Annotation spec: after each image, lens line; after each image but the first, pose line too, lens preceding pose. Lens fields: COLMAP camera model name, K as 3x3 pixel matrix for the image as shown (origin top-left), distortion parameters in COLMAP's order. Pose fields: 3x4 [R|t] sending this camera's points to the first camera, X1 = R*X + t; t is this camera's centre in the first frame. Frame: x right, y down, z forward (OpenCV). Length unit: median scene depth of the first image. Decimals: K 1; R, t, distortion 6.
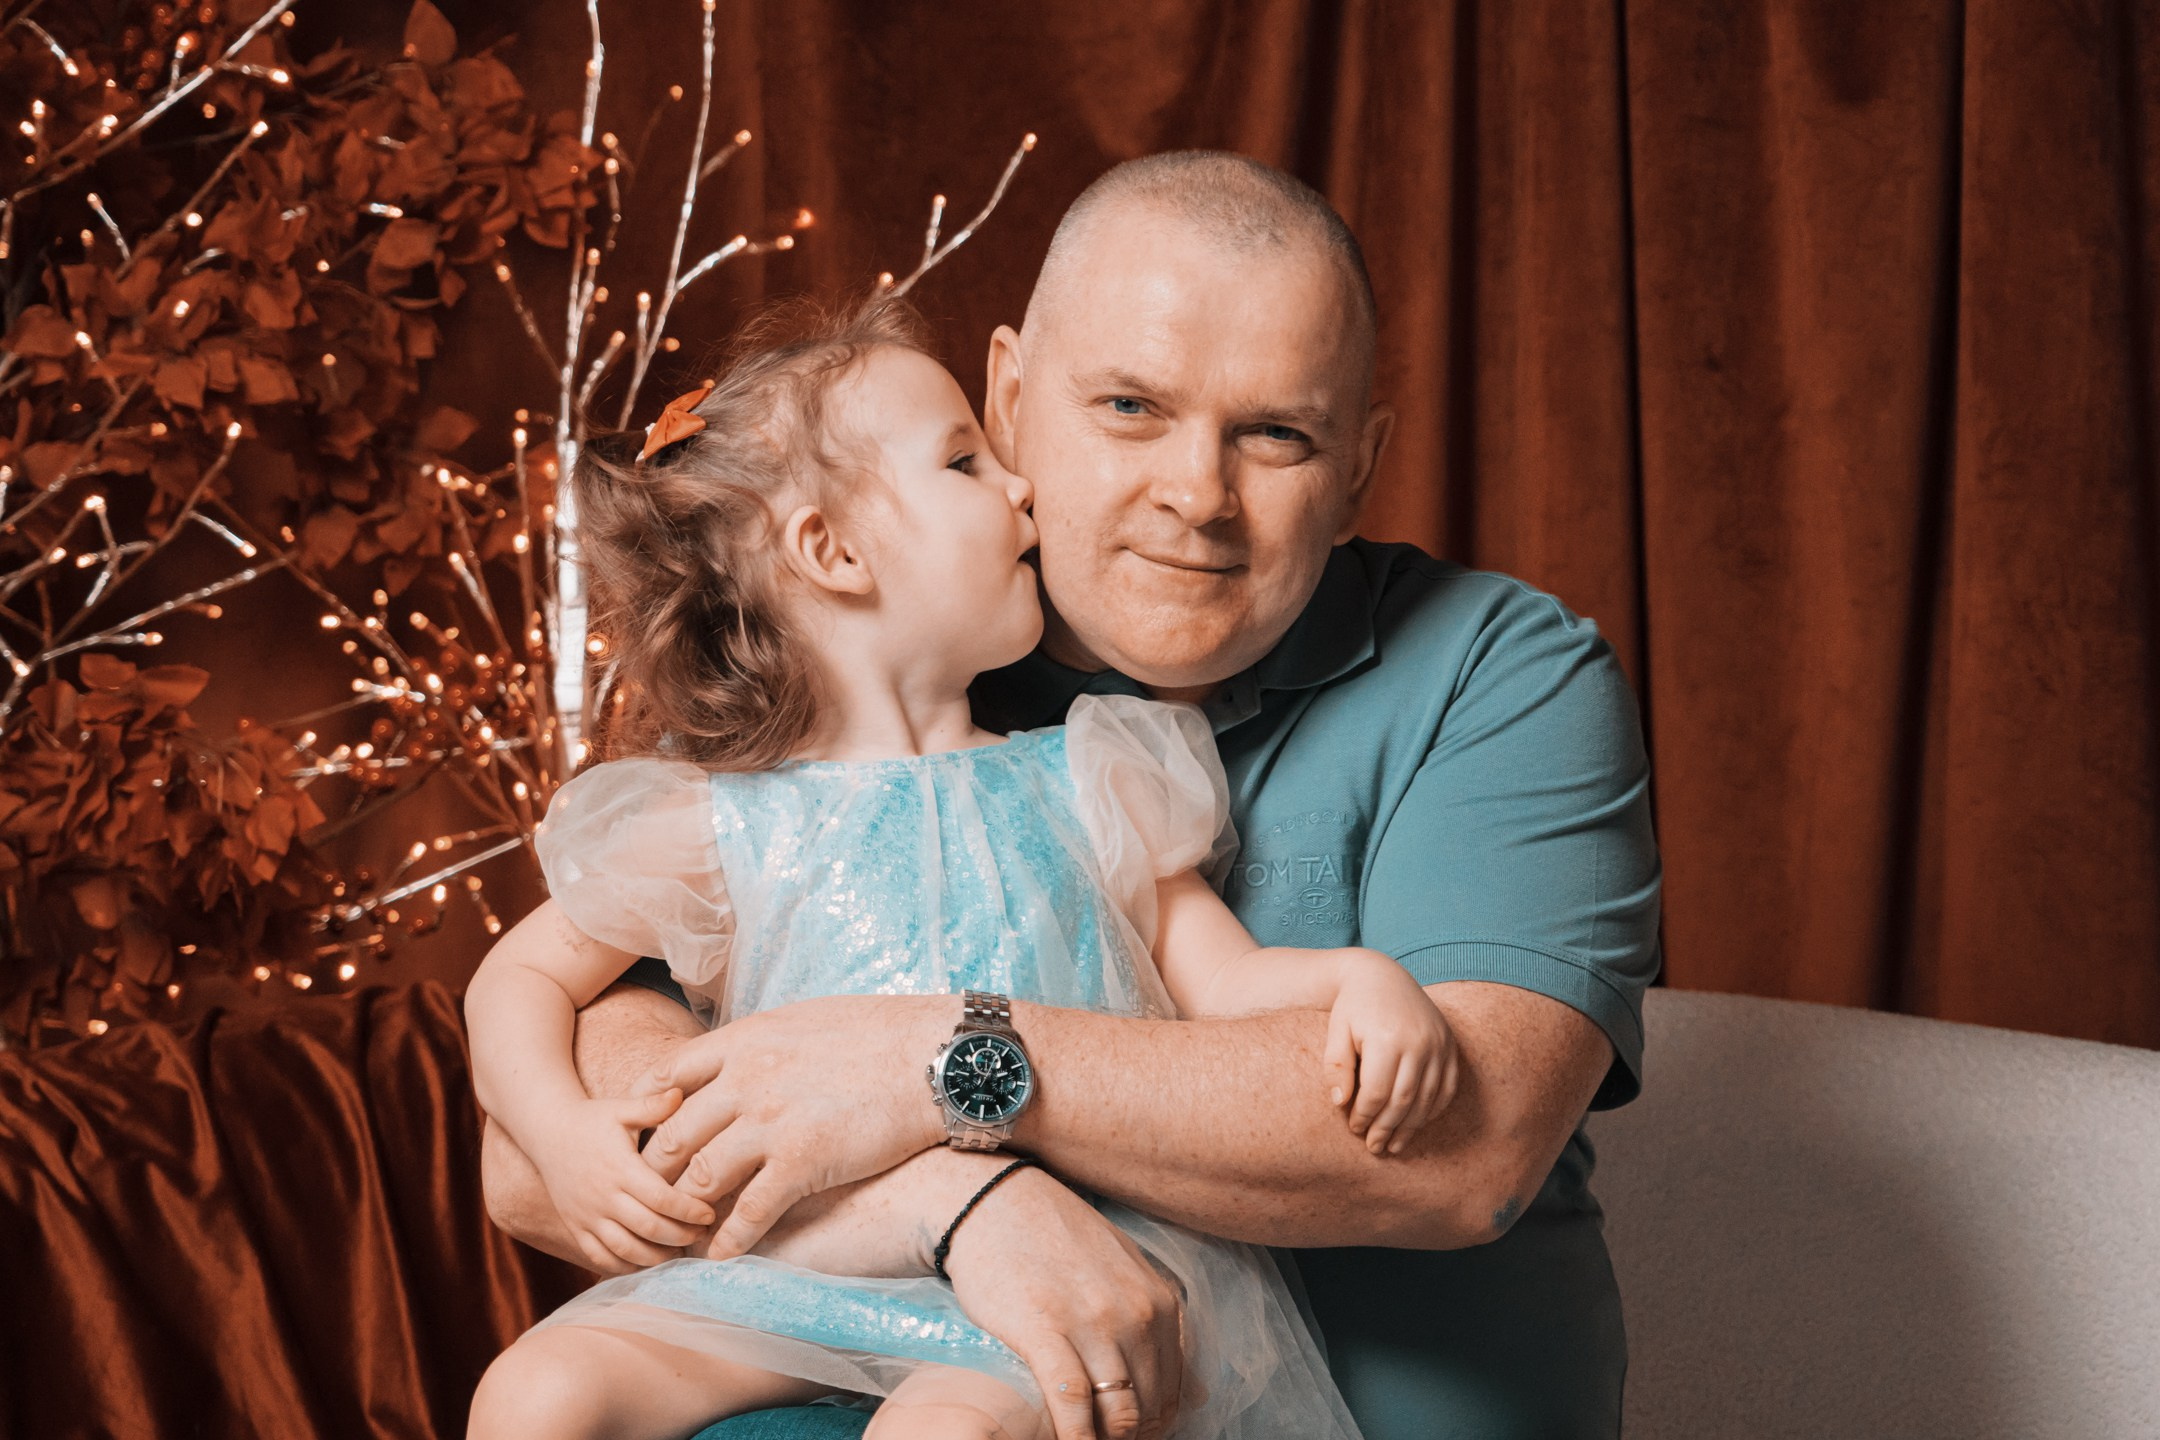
lens RADIAL K [[6507.3, 0, 1091.9], [0, 6507.3, 713.4], [0, 0, 1]] dist [0.043631, 0.000000]
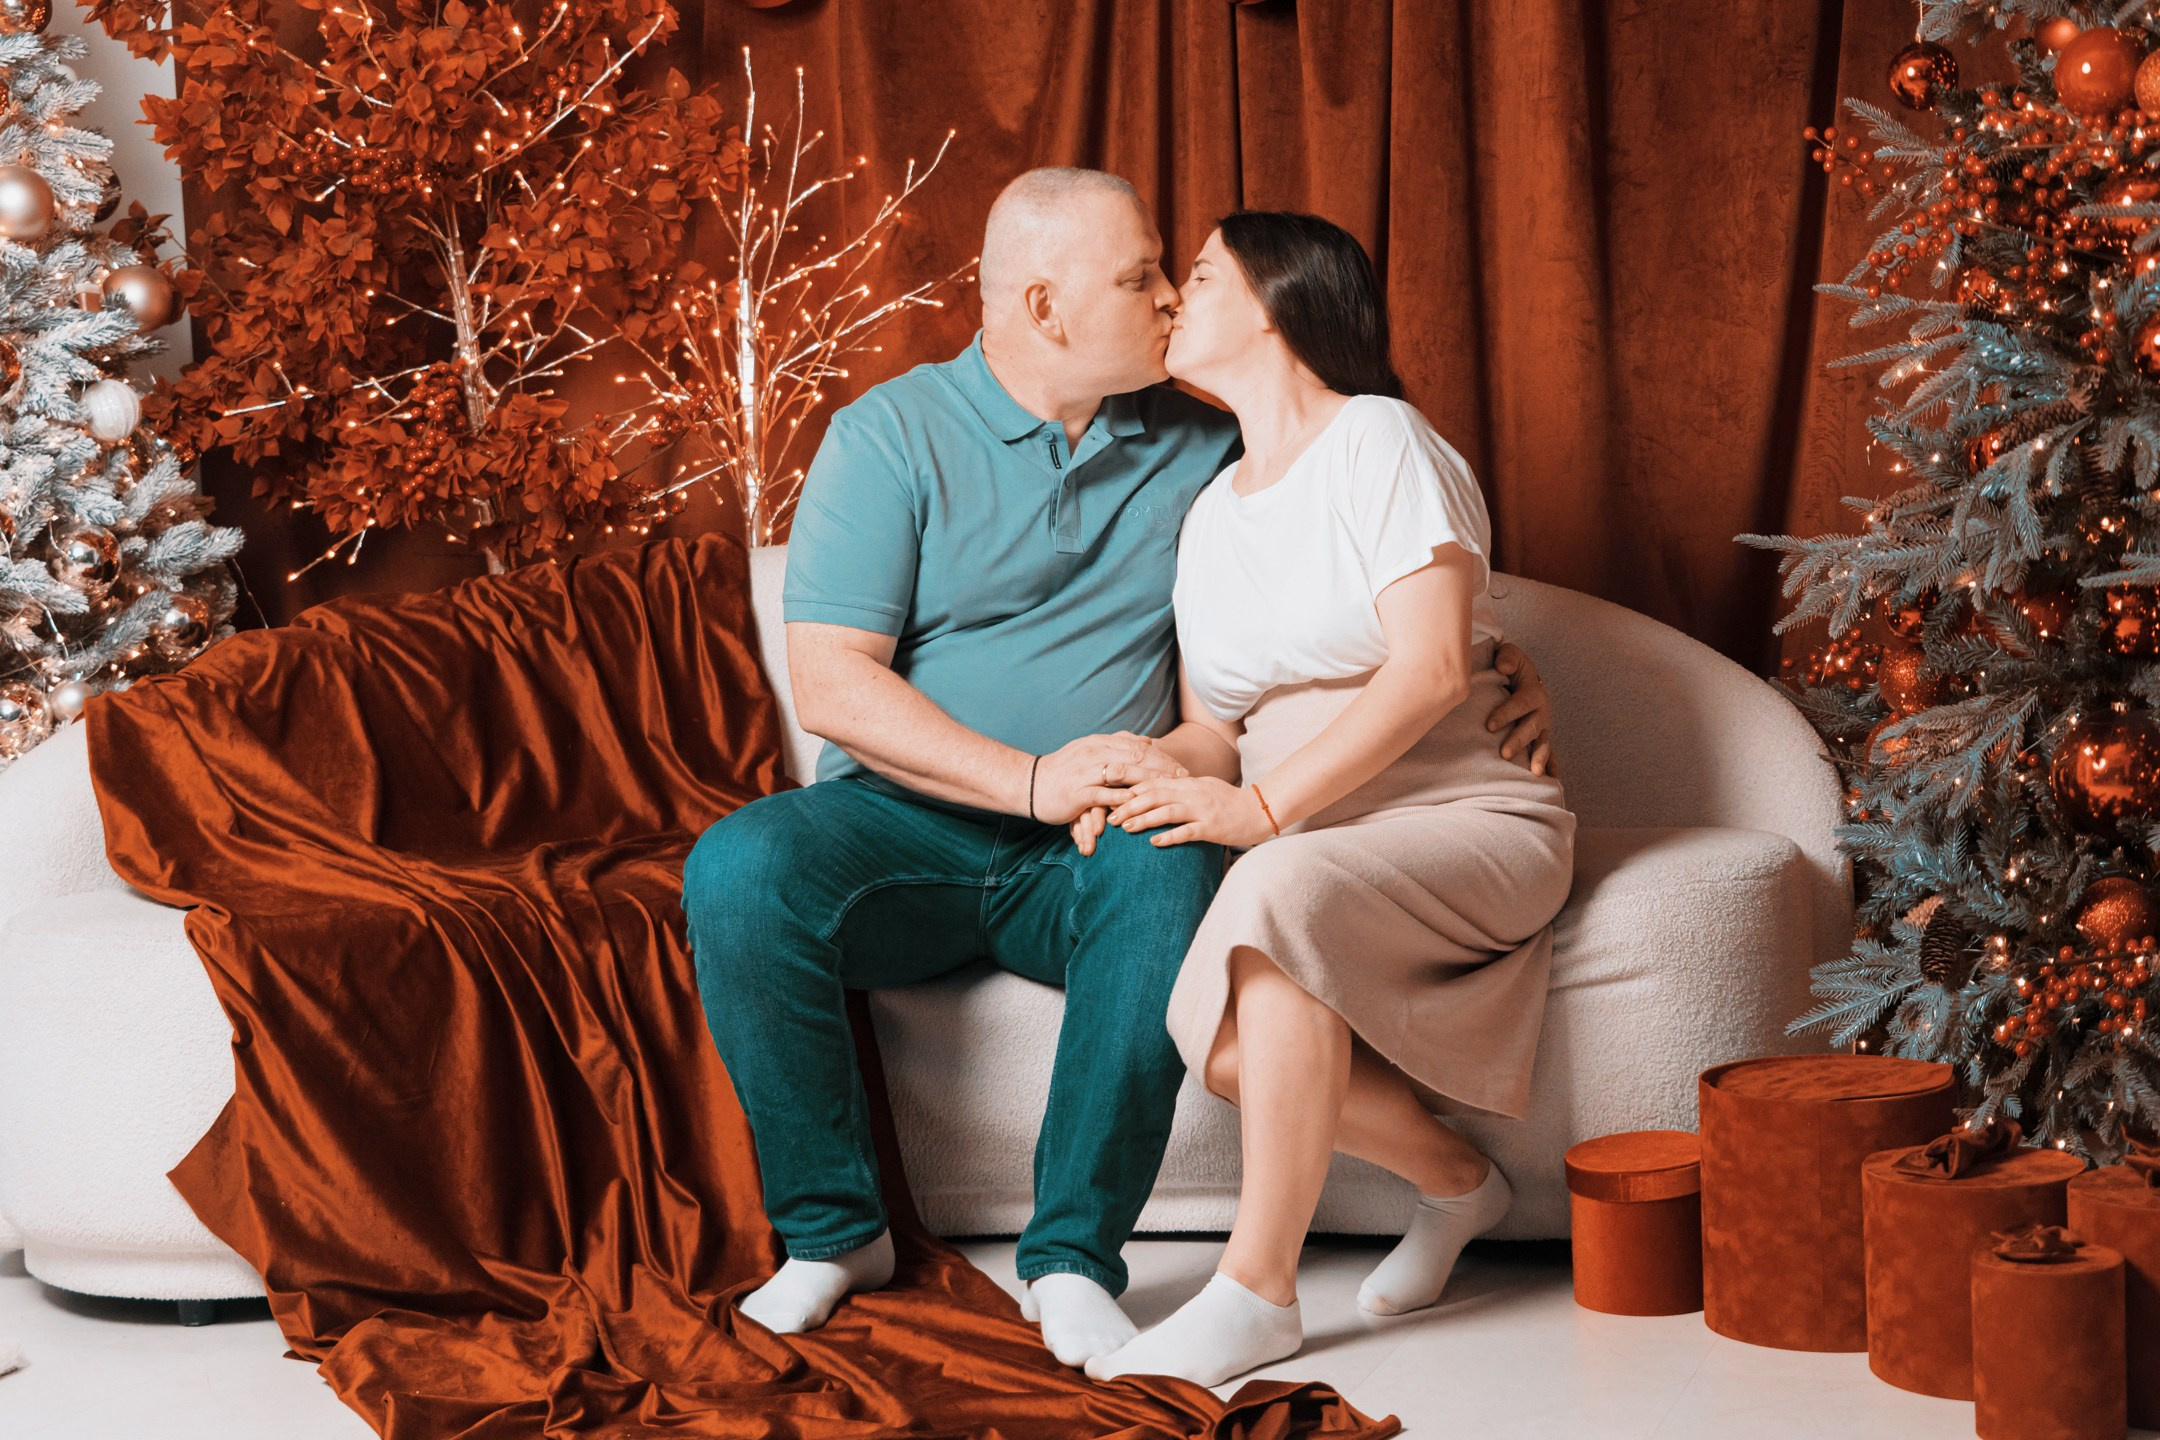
lens RADIAL K [[3403.3, 0, 1085.6], [0, 3403.3, 723.3], [0, 0, 1]] dist [0.047595, 0.000000]
pose [[0.998307, -0.012496, -0.056802, 0.095969], [0.020841, 0.988648, 0.148796, -0.062201], [0.054298, -0.149728, 0.987235, -0.135919]]
